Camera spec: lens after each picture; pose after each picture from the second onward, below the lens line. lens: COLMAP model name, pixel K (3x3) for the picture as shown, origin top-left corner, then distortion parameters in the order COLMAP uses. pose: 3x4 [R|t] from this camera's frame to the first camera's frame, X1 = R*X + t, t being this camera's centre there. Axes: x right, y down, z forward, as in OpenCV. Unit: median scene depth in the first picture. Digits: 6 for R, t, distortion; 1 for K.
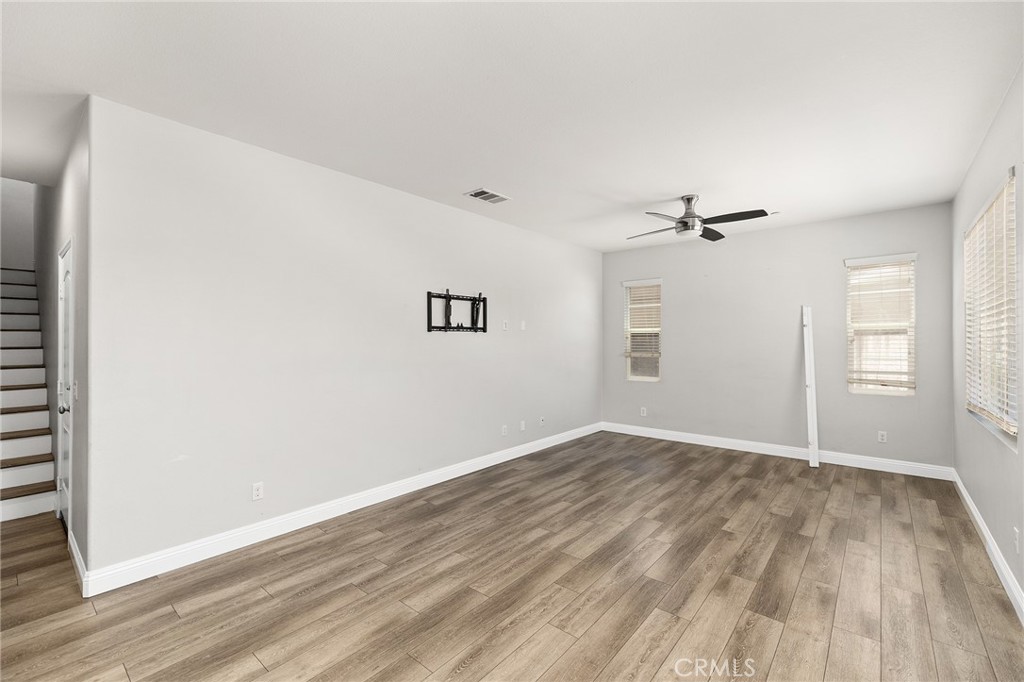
lens RADIAL K [[436.0, 0, 506.6], [0, 436.0, 340.0], [0, 0, 1]] dist [0.001101, 0.000048]
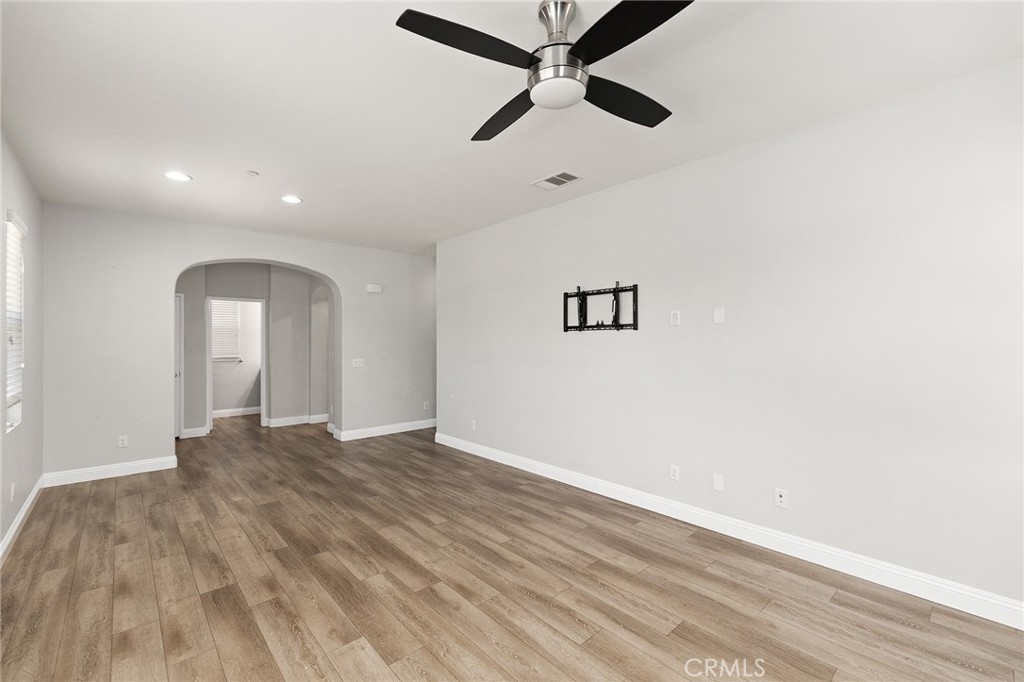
lens RADIAL K [[436.0, 0, 506.6], [0, 436.0, 340.0], [0, 0, 1]] dist [0.001101, 0.000048]
pose [[-0.137559, 0.002093, -0.990491, 0.953101], [0.004913, 0.999987, 0.001431, -0.002452], [0.990481, -0.004670, -0.137568, 1.127126]]
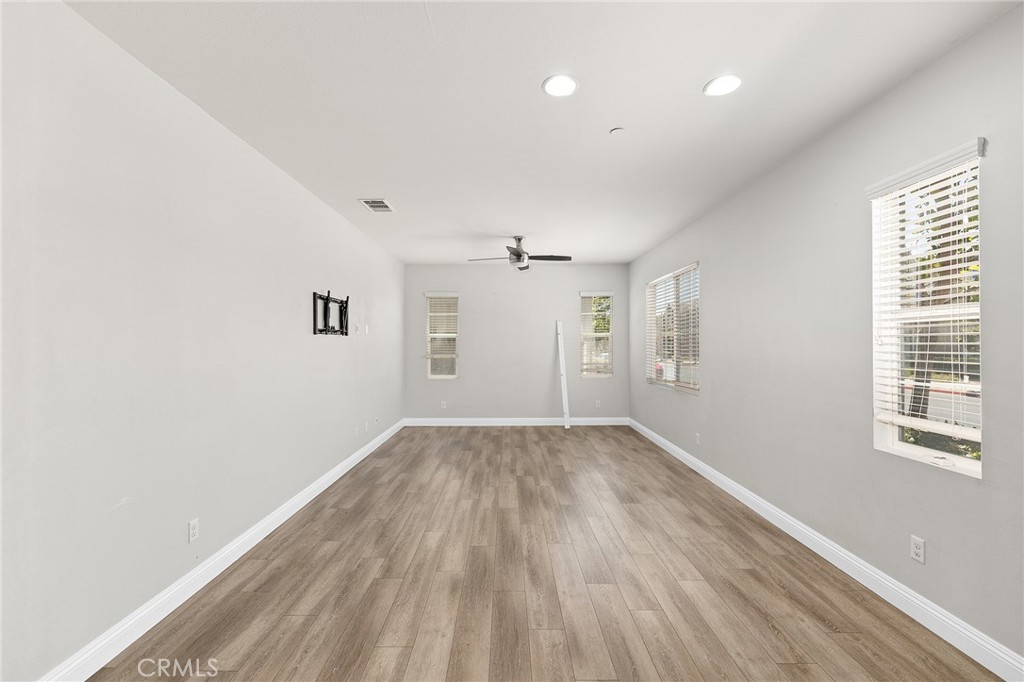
lens RADIAL K [[433.5, 0, 509.5], [0, 433.5, 342.4], [0, 0, 1]] dist [0.000747, 0.000040]
pose [[0.755772, 0.003955, 0.654823, -0.535219], [-0.001443, 0.999989, -0.004375, 0.002621], [-0.654834, 0.002362, 0.755769, 0.010818]]
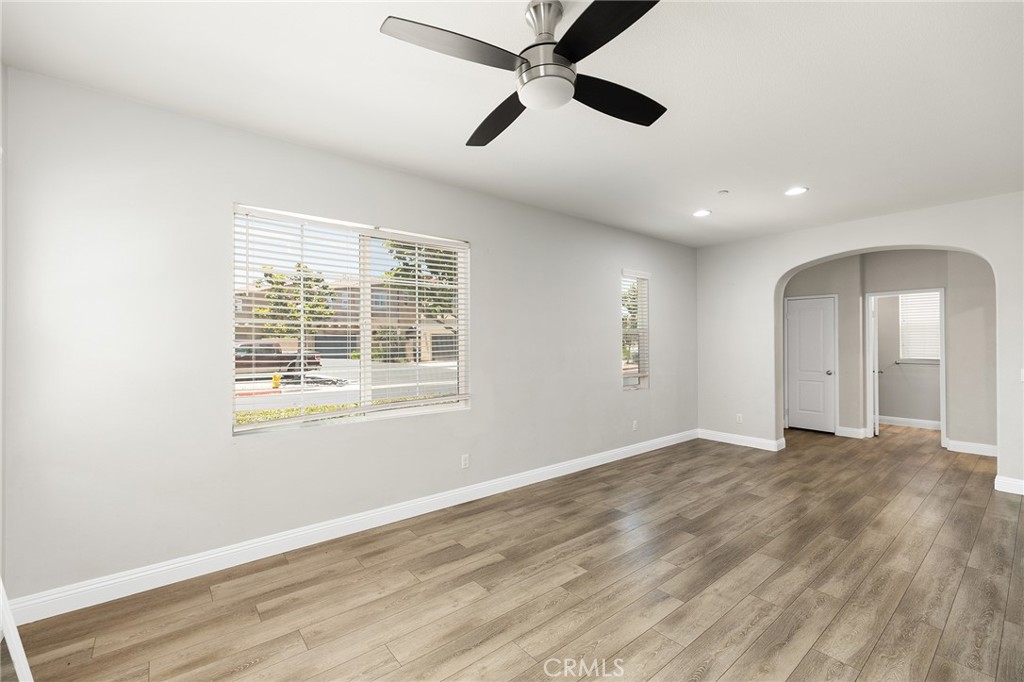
lens RADIAL K [[432.1, 0, 506.4], [0, 432.1, 338.6], [0, 0, 1]] dist [0.003000, 0.000267]
pose [[-0.983020, 0.006981, 0.183365, 0.425746], [0.005135, 0.999931, -0.010541, 0.000920], [-0.183426, -0.009421, -0.982988, 1.594958]]
